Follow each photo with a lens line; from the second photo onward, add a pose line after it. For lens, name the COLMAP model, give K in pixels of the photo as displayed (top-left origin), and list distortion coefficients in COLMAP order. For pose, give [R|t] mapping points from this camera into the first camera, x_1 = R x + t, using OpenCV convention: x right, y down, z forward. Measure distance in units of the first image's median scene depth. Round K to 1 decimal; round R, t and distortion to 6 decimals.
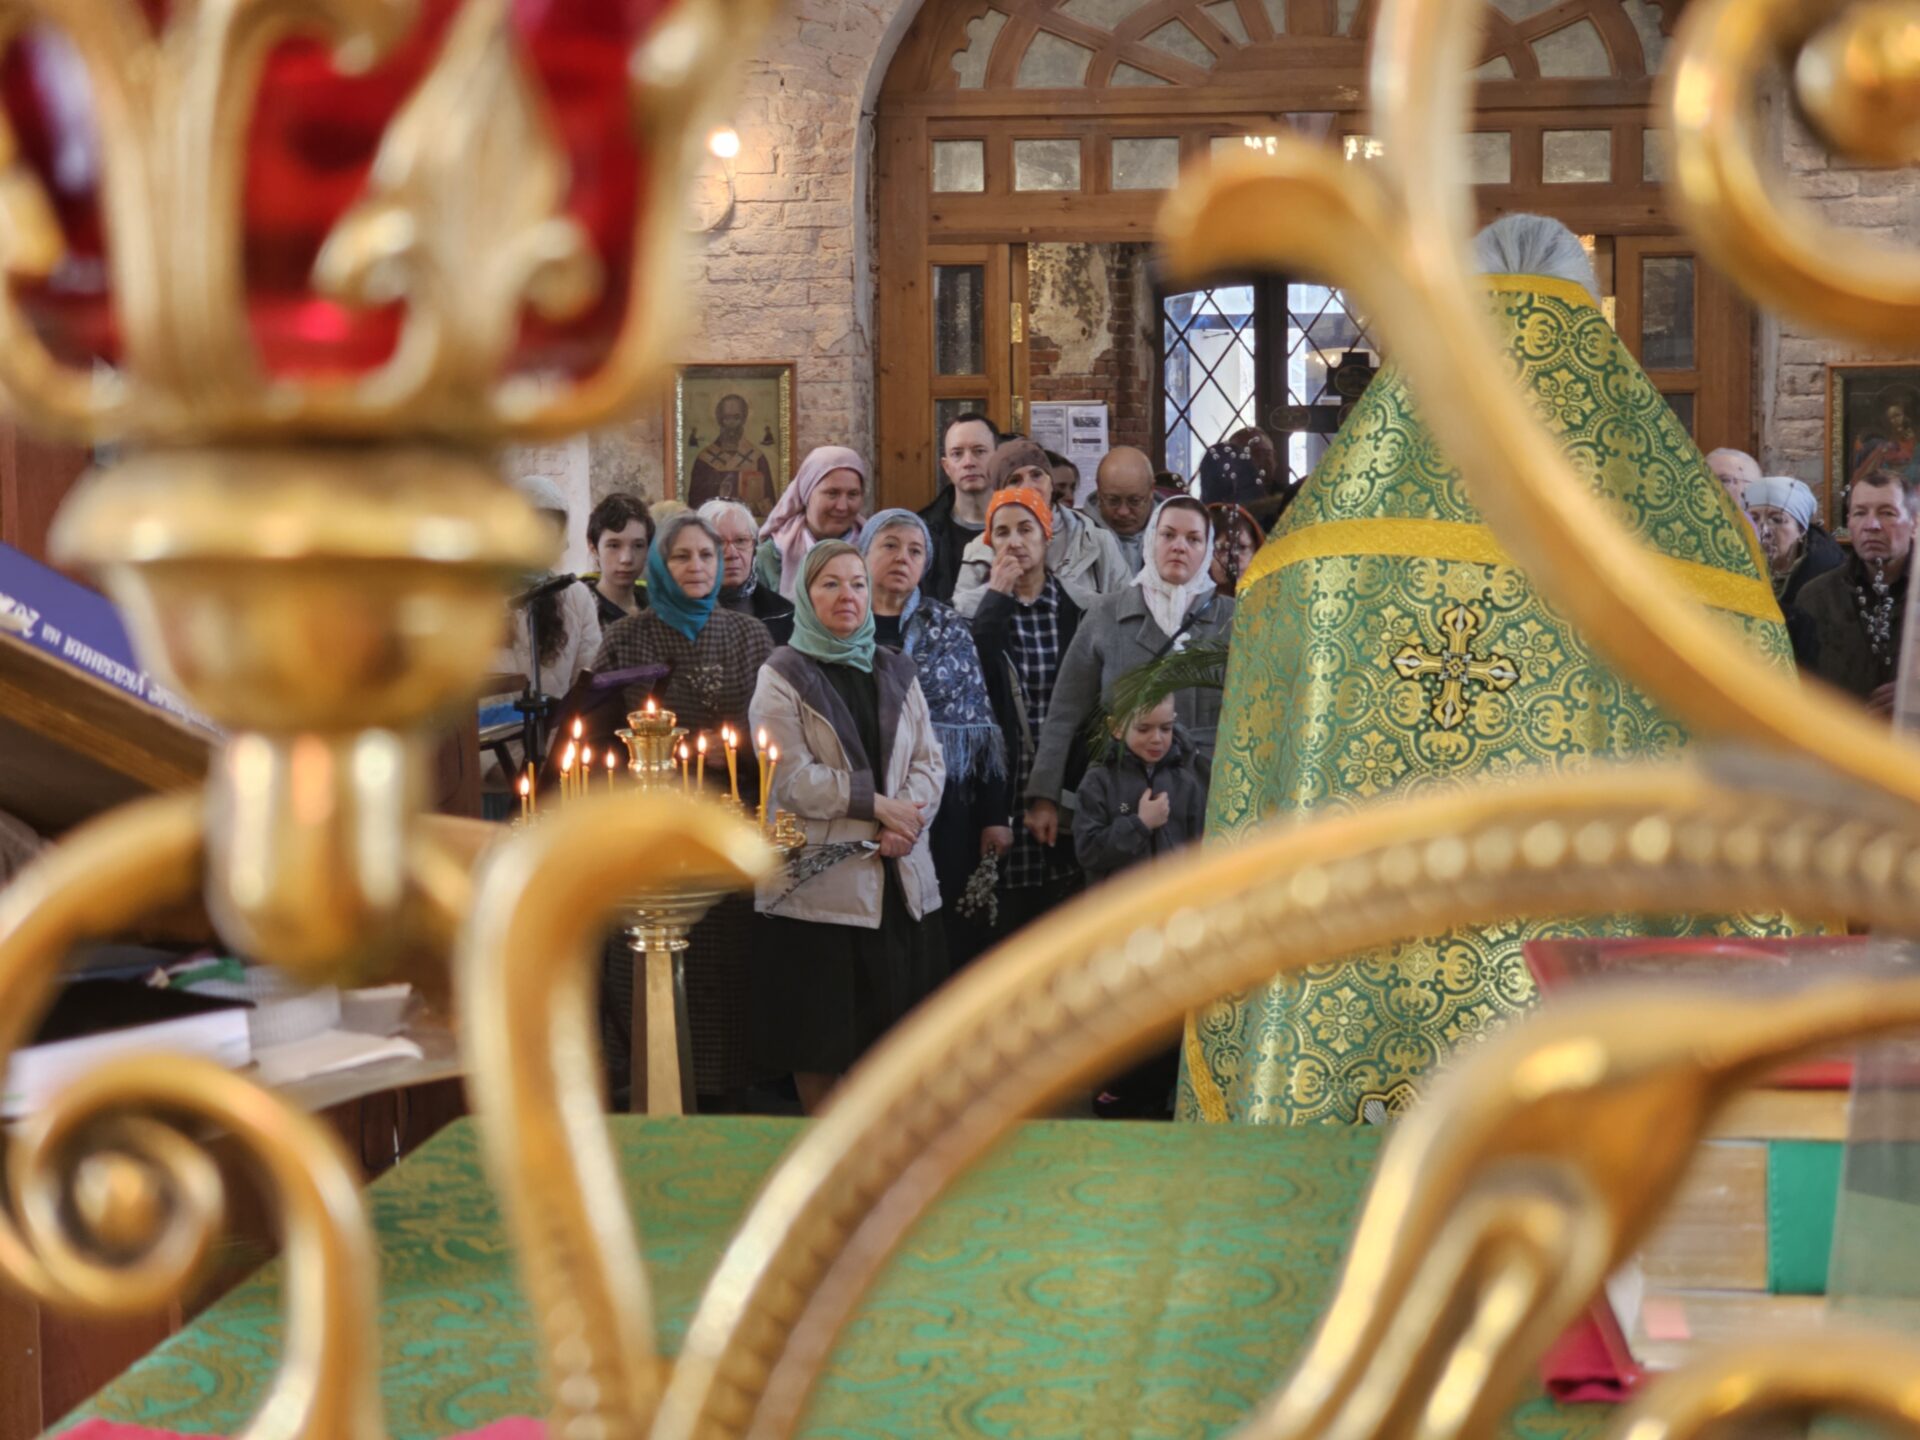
lens RADIAL K [[3815.3, 0, 962.8], [0, 3815.3, 724.2], [0, 0, 1]] dist [-0.285975, 0.000000]
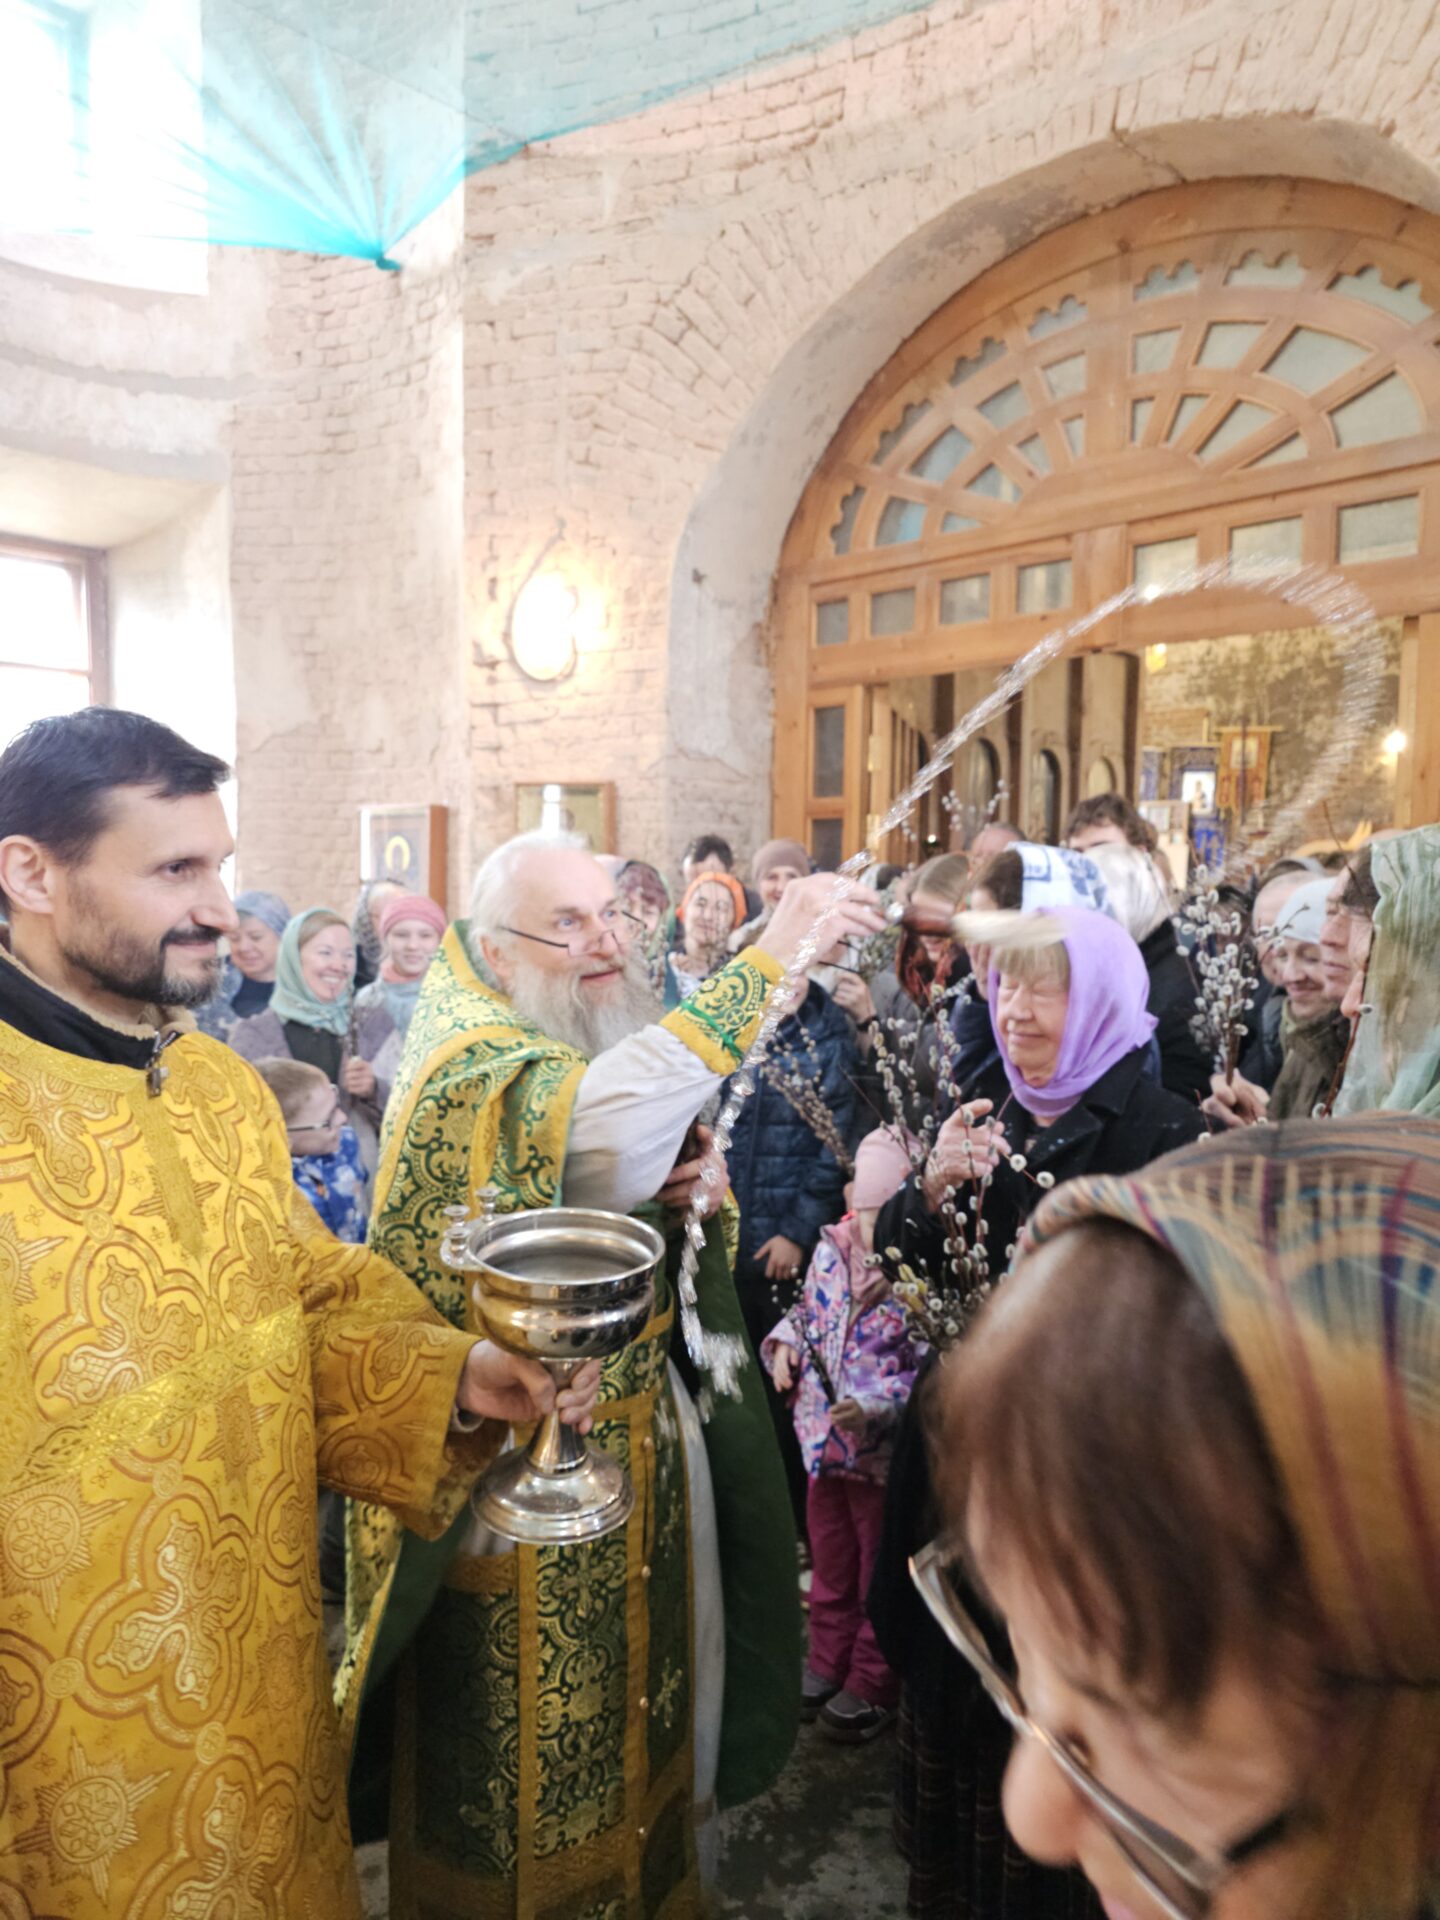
lens RADIAL K [[1349.2, 0, 715.5], [0, 1349.2, 974.3], [0, 0, 1]] dist [0.019650, -0.033210]
pose [[0.791772, 0.057919, -0.608065, 0.250490], [-0.063480, 0.997906, 0.012393, -0.040662], [0.607509, 0.028788, 0.793791, 0.674215]]
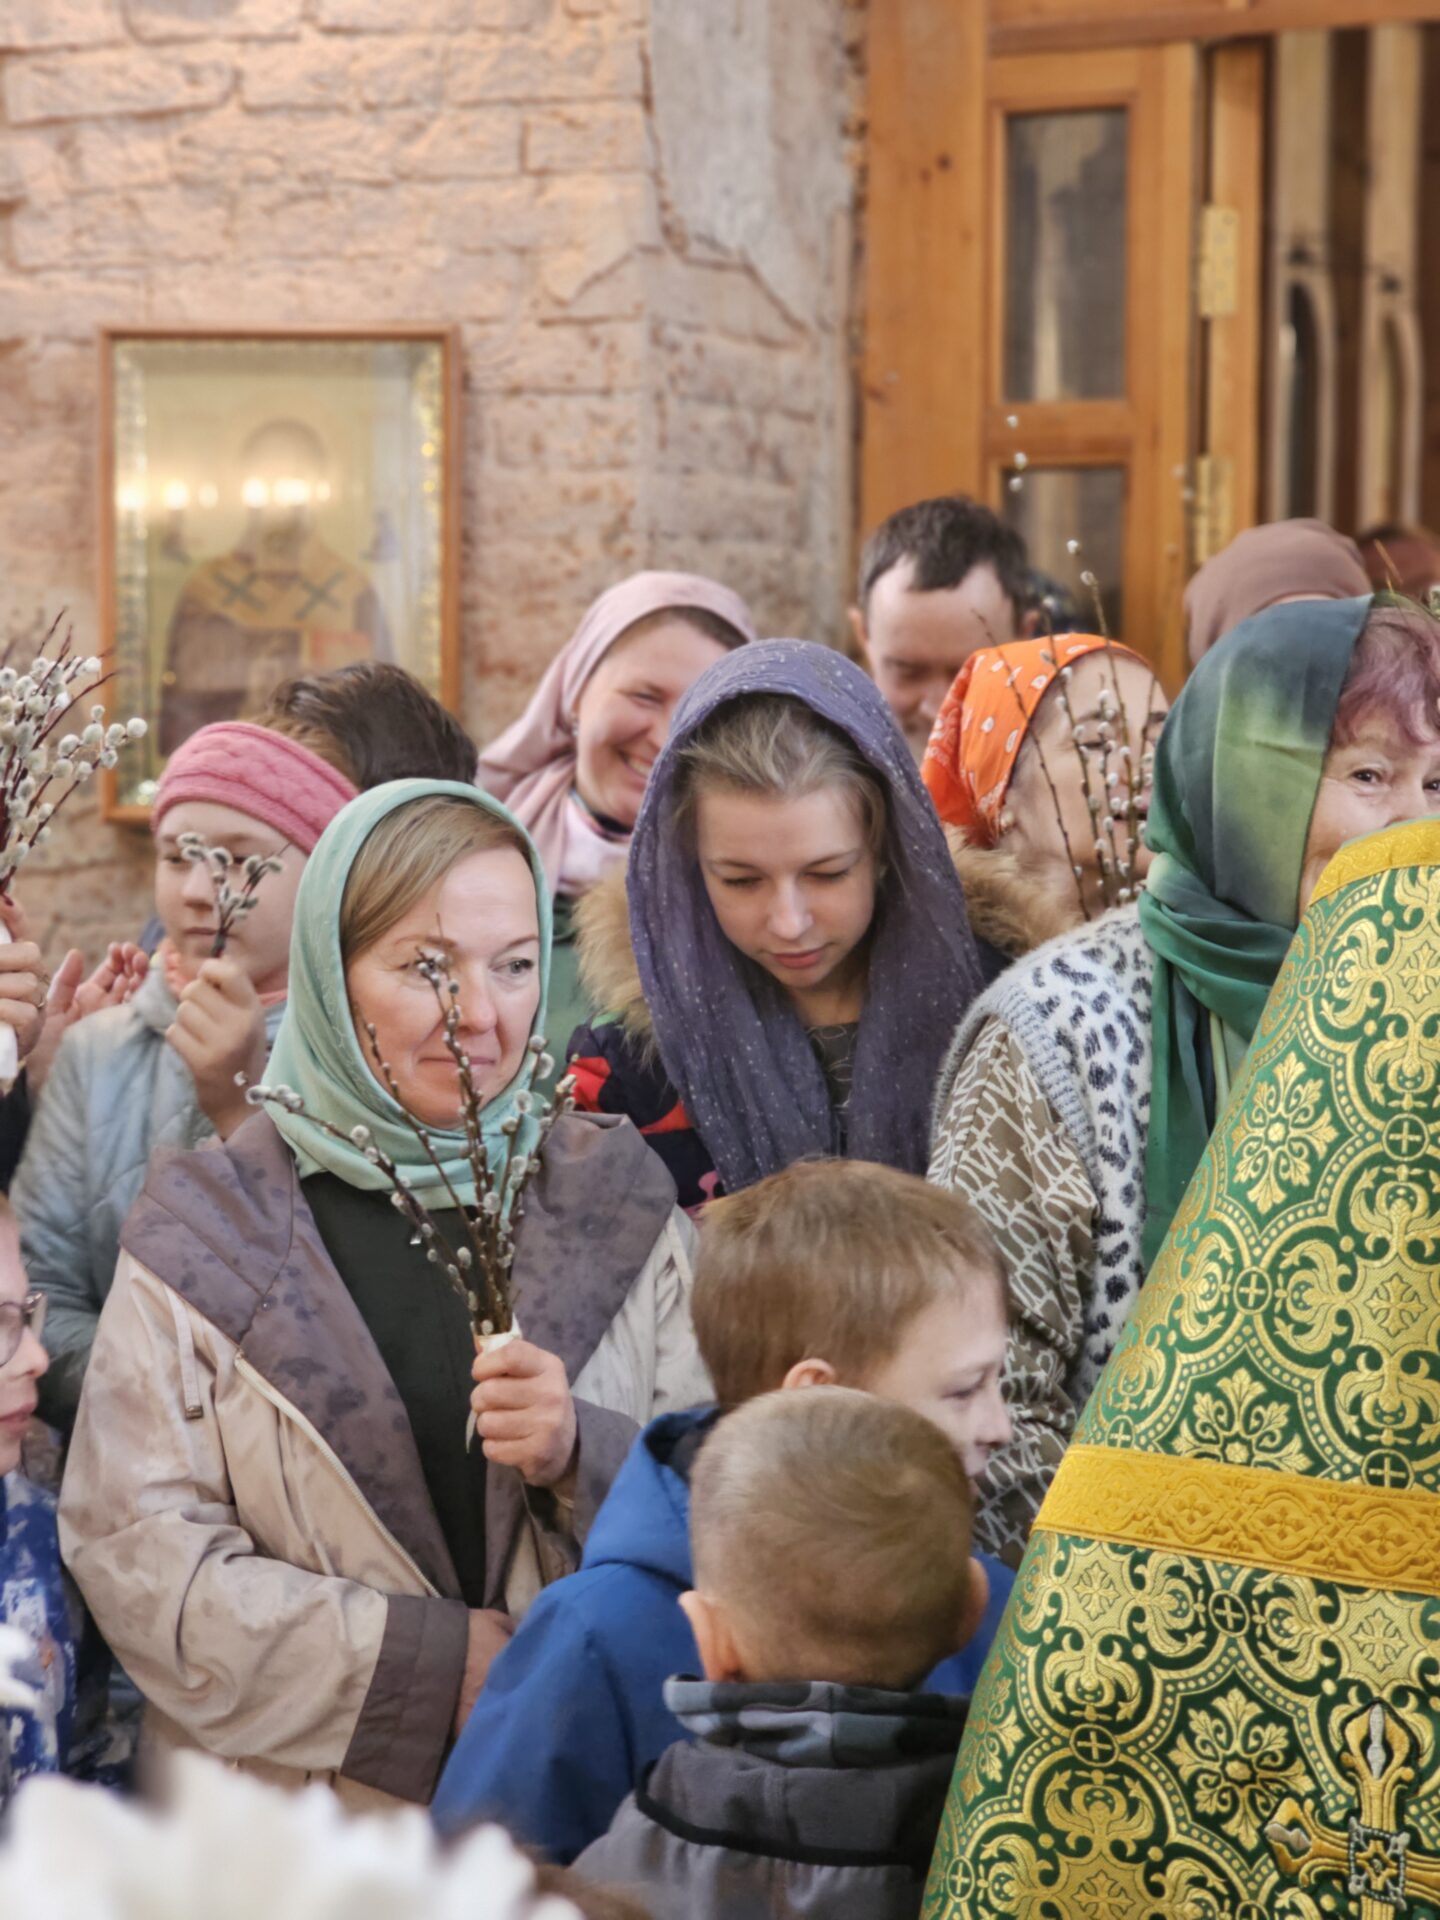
lens RADIAL K [[3763.5, 0, 716.4], [0, 3763.5, 970.9], [0, 0, 1]] dist [0.028697, 0.000000]
pose [[0.945223, 0.033715, -0.324681, 0.096729], [-0.035243, 0.999378, 0.001173, -0.035624], [0.324518, 0.010334, 0.945823, 0.668015]]
